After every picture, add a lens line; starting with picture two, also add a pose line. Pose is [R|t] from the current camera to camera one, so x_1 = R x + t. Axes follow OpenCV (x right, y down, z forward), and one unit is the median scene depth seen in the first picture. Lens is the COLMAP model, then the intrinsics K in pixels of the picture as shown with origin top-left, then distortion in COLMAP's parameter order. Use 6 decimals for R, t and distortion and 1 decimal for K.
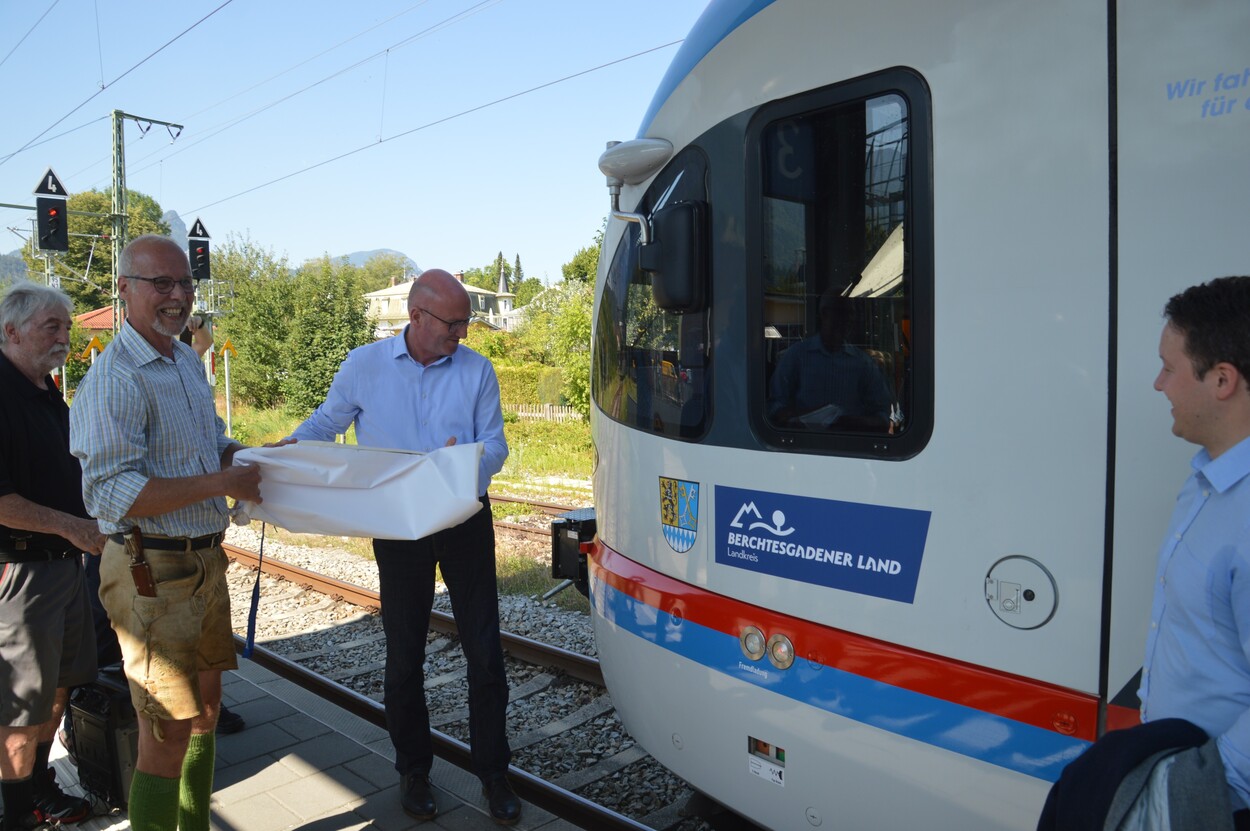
lens RADIAL K [[904.8, 0, 625.5], [0, 904.8, 415.4], [0, 0, 1]] dist [-0.131801, 0.084260]
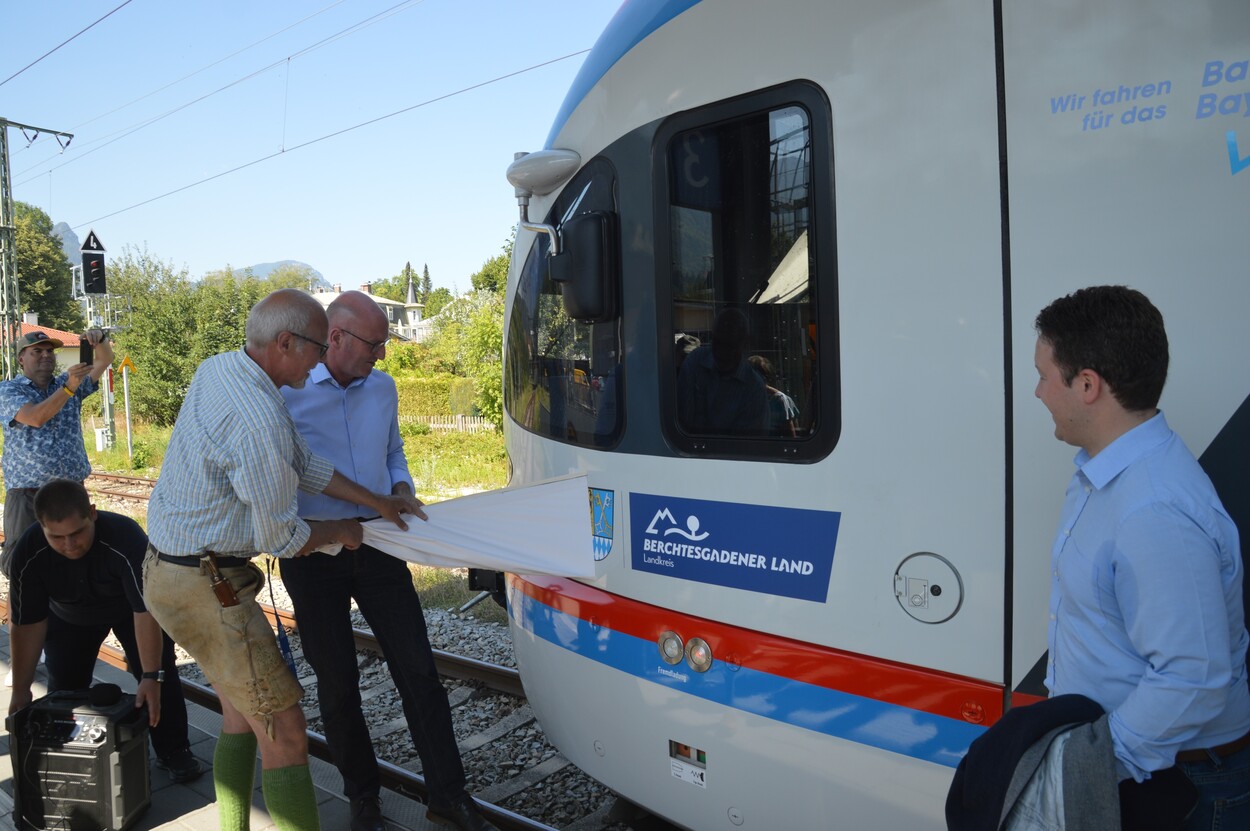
lens RADIAL K [[904.5, 0, 617.6], [0, 904.5, 417.3], [0, 0, 1]] dist [-0.127950, 0.077037]
pose [[0.995872, -0.023225, 0.087748, -0.000398], [0.023815, 0.999700, -0.005684, -0.000798], [-0.087590, 0.007750, 0.996126, -0.003415]]
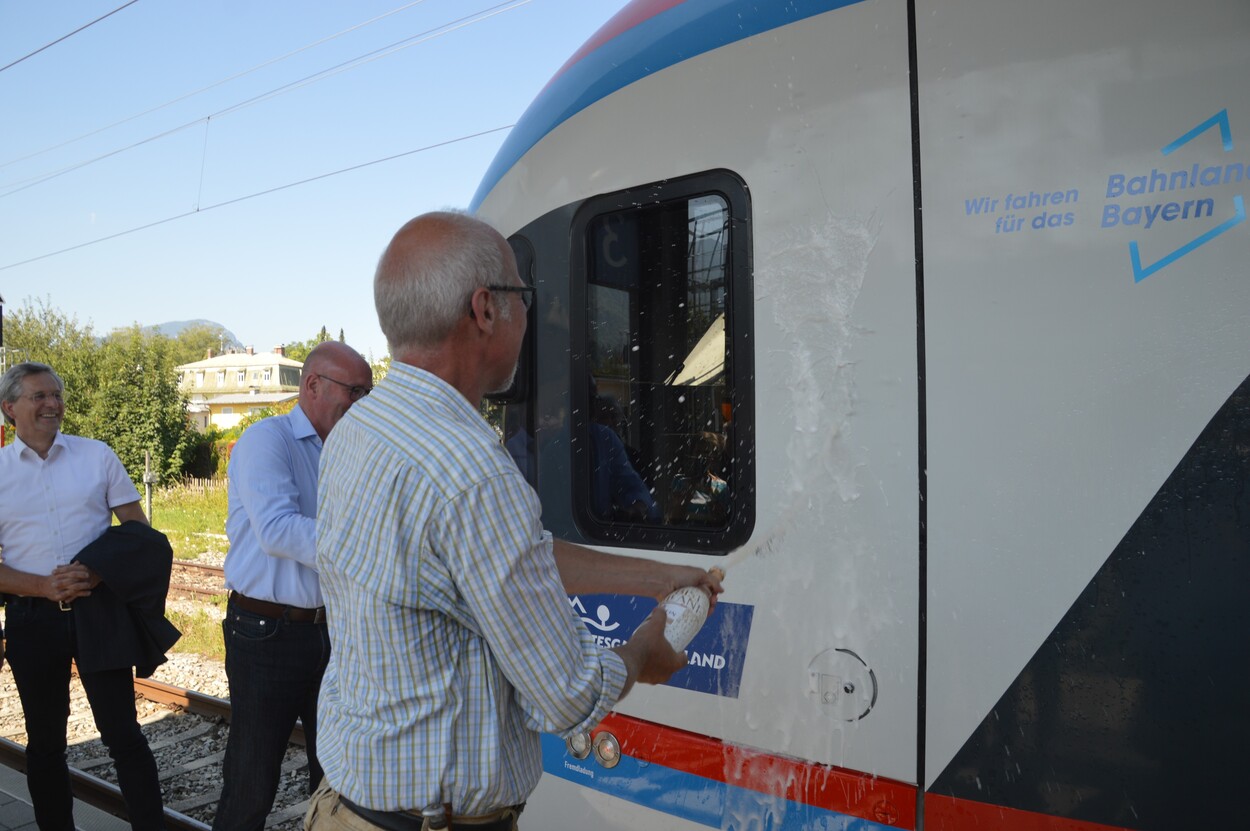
lens RADIAL K [[901.1, 0, 619.4], [0, 901.1, 430.9], [0, 0, 1]] dist [-0.129376, 0.071582]
pose [[0.982895, 0.008784, 0.183957, 0.003014], [0.003842, 0.997667, -0.068166, -0.010118], [-0.184126, 0.067707, 0.980568, 0.011582]]
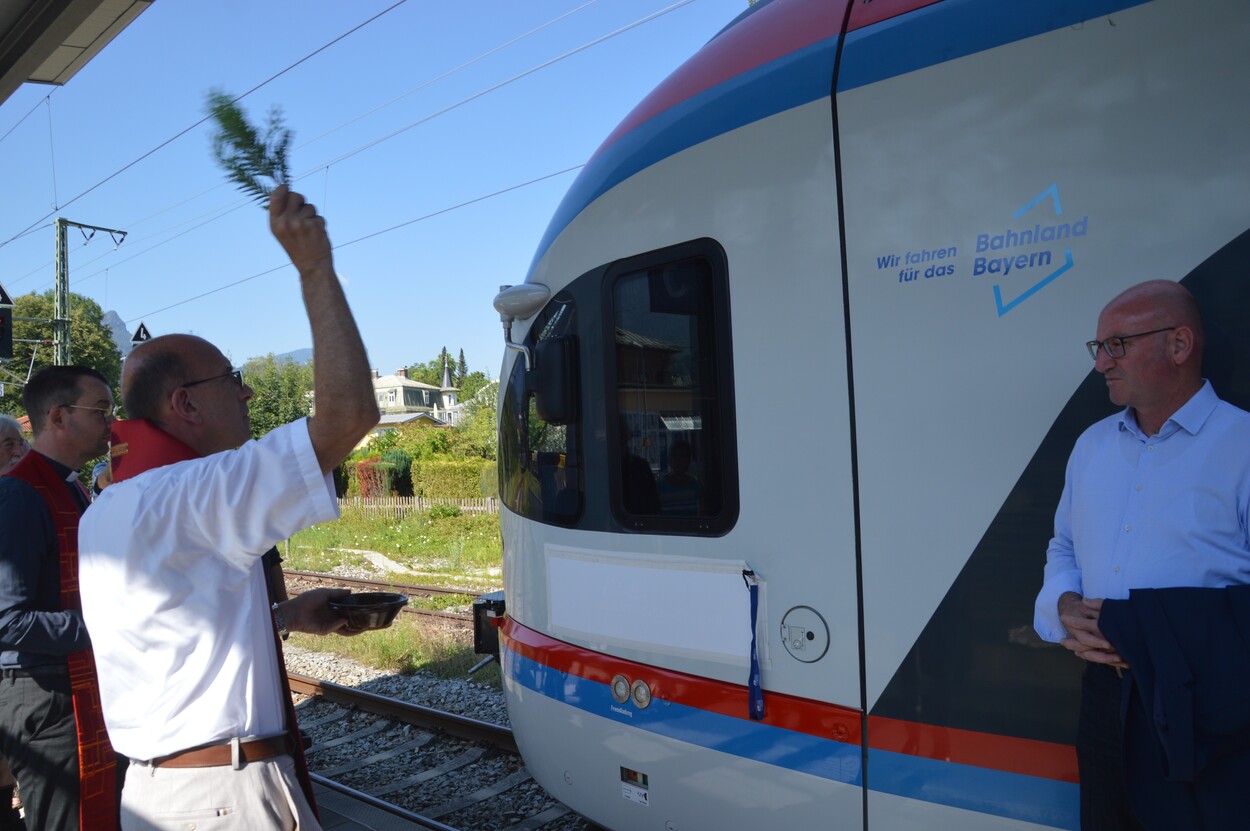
lens RADIAL K [[914.6, 0, 620.1], [0, 914.6, 427.8], [0, 0, 1]] dist [-0.126034, 0.075631]
pose [[0.998433, -0.026764, 0.049140, 0.052114], [0.030821, 0.996010, -0.083745, -0.000247], [-0.046703, 0.085128, 0.995275, -0.160476]]
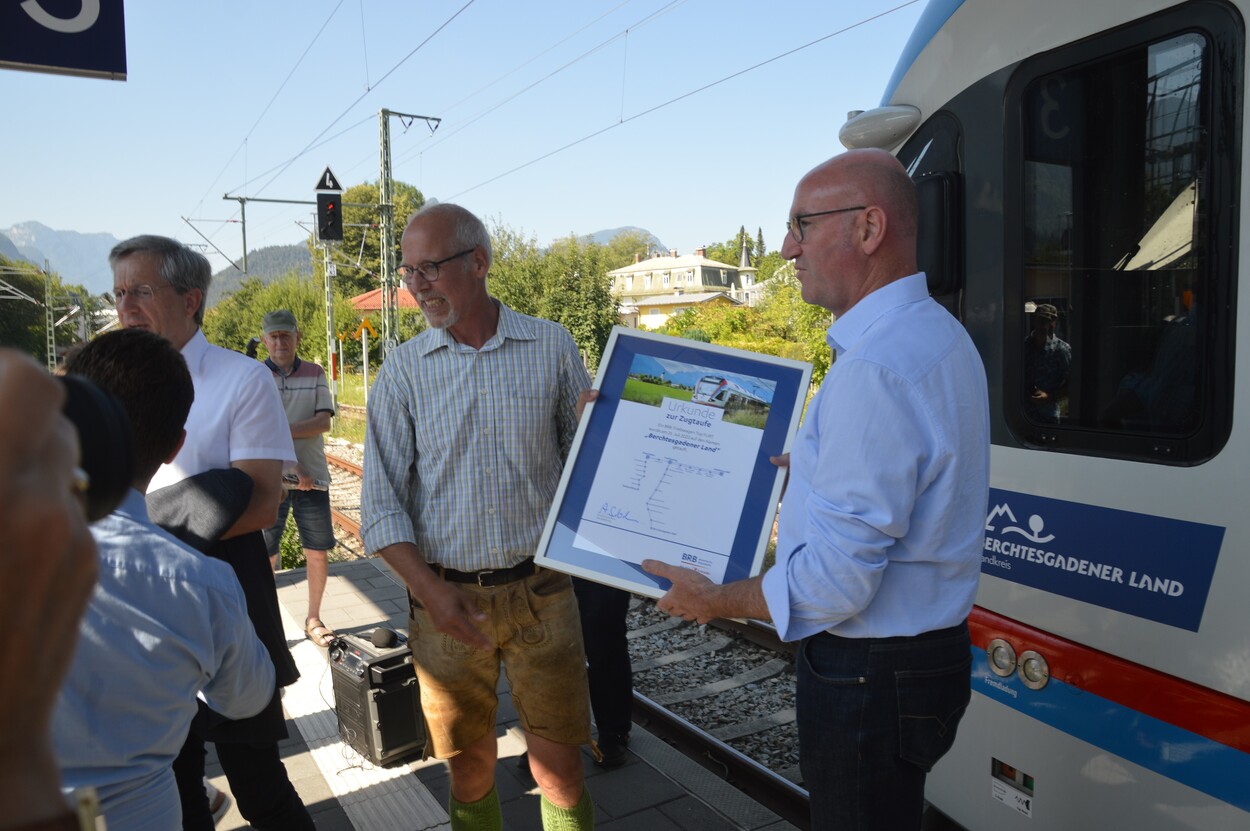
lens RADIAL K [[900.7, 0, 609.4], [0, 900.7, 426.0], [0, 0, 1]] dist [-0.129076, 0.072085]
pose [[0.959753, 0.017369, -0.280310, 0.002293], [-0.005866, 0.999108, 0.041823, -0.009833], [0.280786, -0.038496, 0.958998, 0.023455]]
